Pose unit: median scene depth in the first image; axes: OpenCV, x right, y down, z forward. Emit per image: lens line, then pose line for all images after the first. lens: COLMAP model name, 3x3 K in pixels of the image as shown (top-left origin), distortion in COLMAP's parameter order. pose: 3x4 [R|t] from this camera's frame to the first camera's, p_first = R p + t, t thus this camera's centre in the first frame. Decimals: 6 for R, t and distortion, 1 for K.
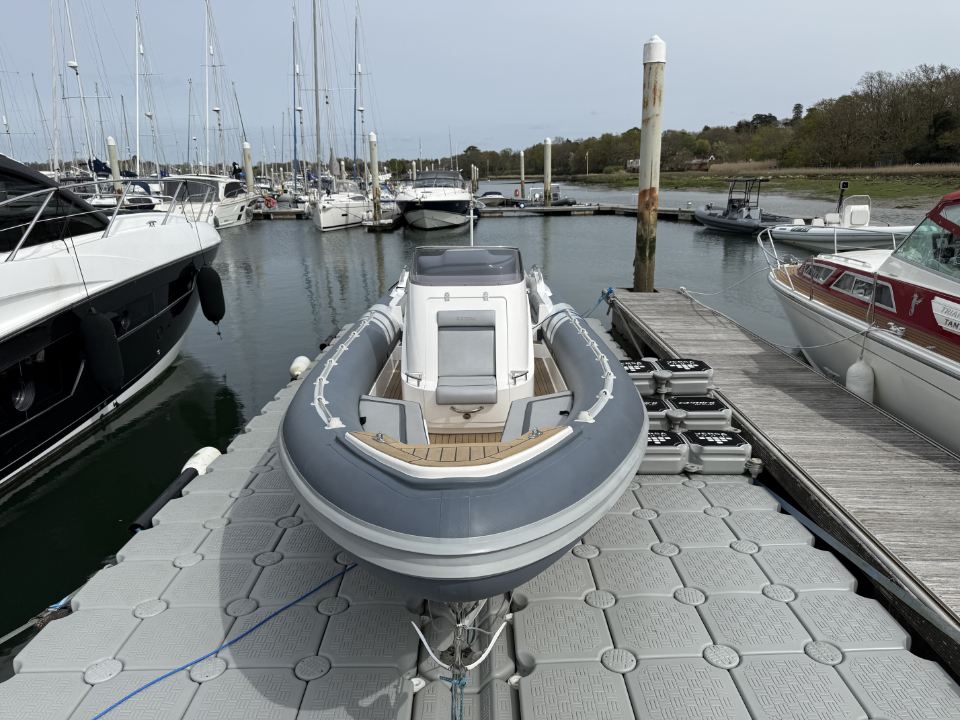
lens RADIAL K [[675.2, 0, 488.1], [0, 675.2, 371.4], [0, 0, 1]] dist [0.066118, -0.076312]
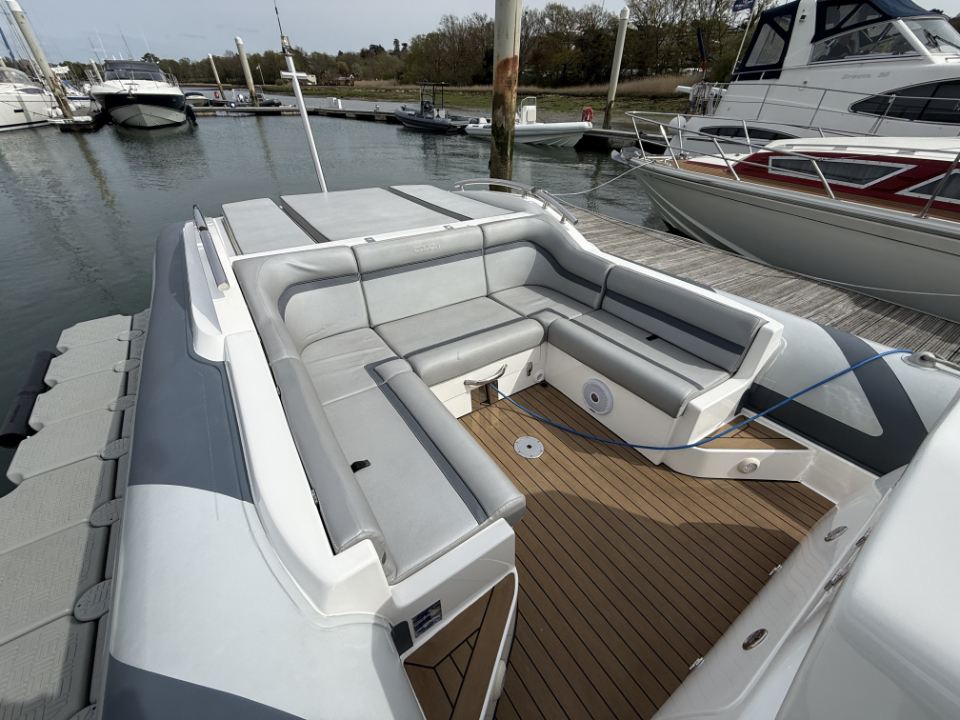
lens RADIAL K [[381.7, 0, 477.4], [0, 381.7, 360.5], [0, 0, 1]] dist [0.000700, -0.000350]
pose [[0.840193, -0.285974, 0.460755, -0.026944], [0.118476, 0.925925, 0.358644, -0.032870], [-0.529188, -0.246742, 0.811837, 0.176885]]
